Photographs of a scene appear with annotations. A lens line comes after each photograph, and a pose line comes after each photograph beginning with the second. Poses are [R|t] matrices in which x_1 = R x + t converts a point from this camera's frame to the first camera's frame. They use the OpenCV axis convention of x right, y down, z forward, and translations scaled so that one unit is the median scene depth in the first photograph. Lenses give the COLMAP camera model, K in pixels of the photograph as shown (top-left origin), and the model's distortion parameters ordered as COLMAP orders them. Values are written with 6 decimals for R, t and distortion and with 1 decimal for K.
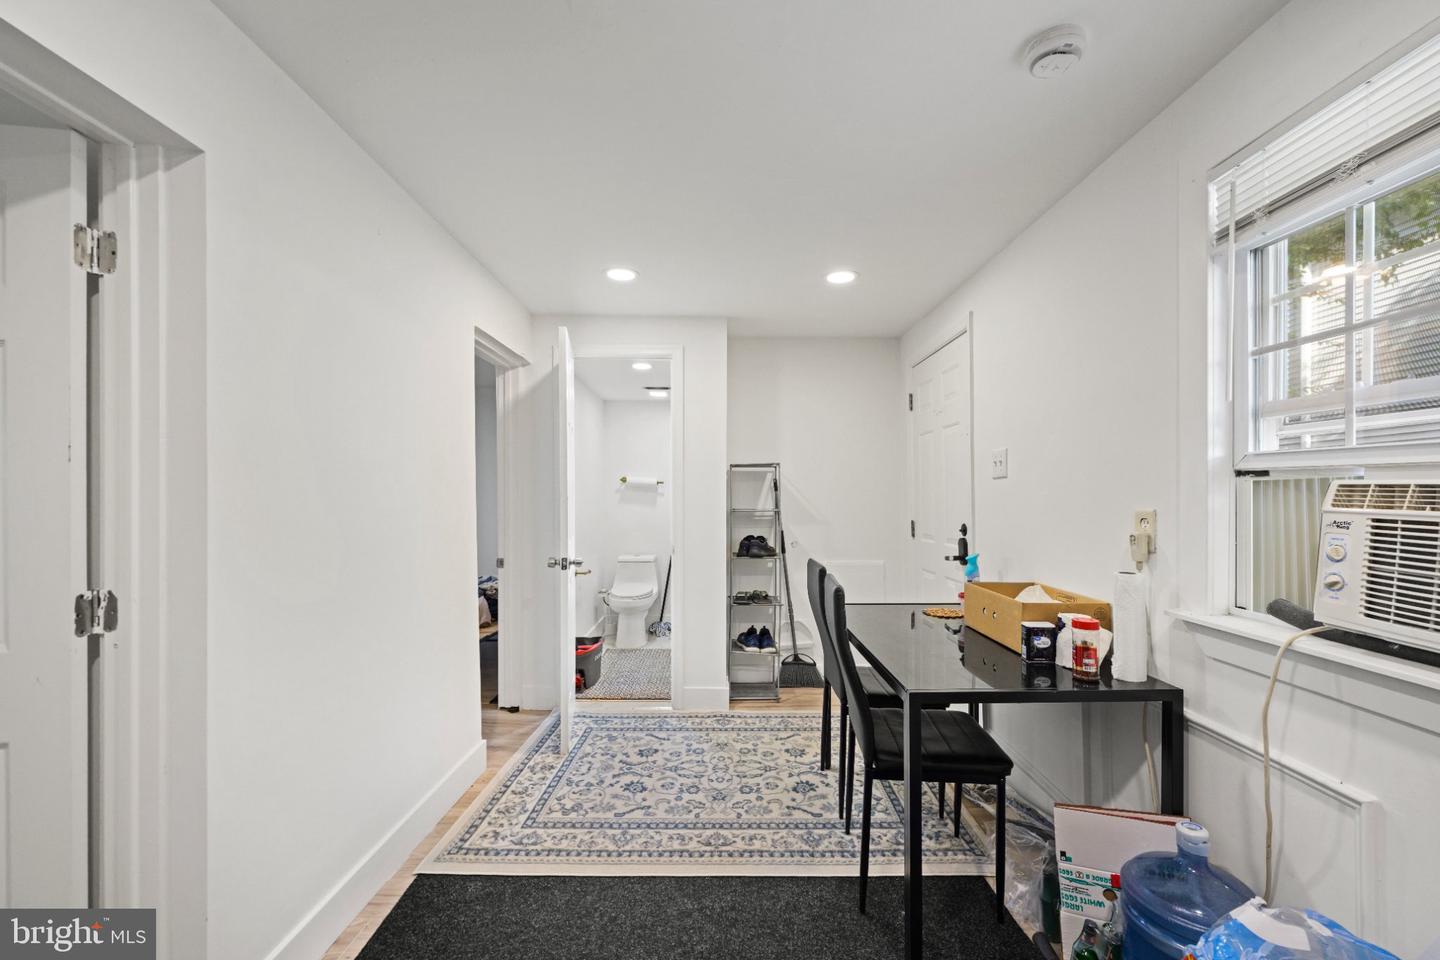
lens RADIAL K [[590.2, 0, 721.1], [0, 590.2, 492.7], [0, 0, 1]] dist [0.002307, 0.000036]
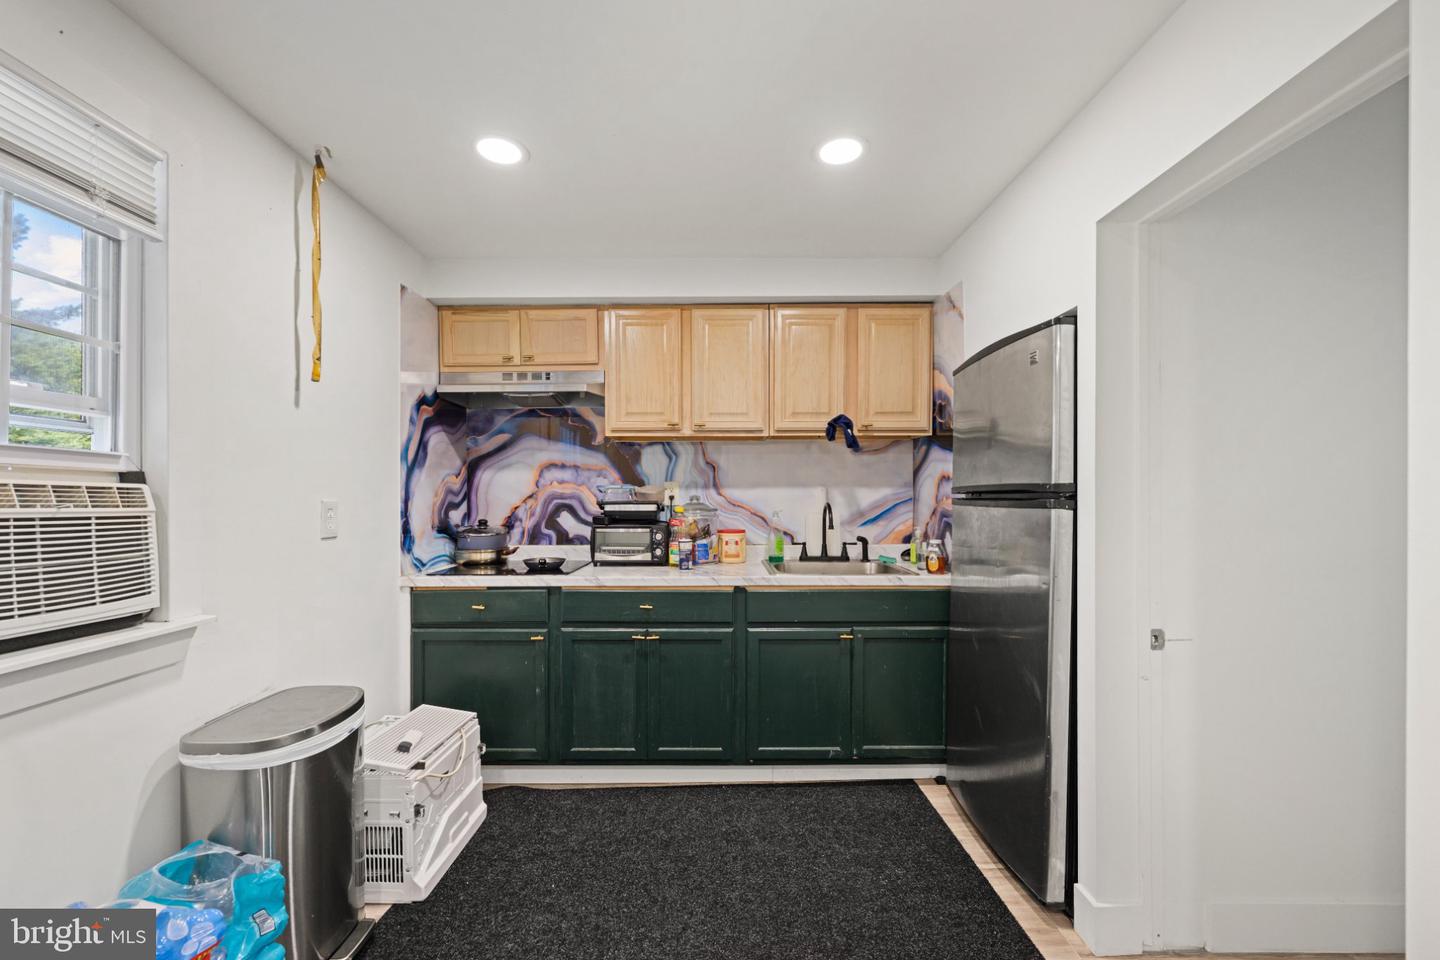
lens RADIAL K [[590.2, 0, 718.5], [0, 590.2, 499.5], [0, 0, 1]] dist [0.002307, 0.000036]
pose [[-0.999973, -0.006780, -0.002938, -0.086971], [-0.006771, 0.999973, -0.002947, 0.008056], [0.002958, -0.002927, -0.999991, 2.049782]]
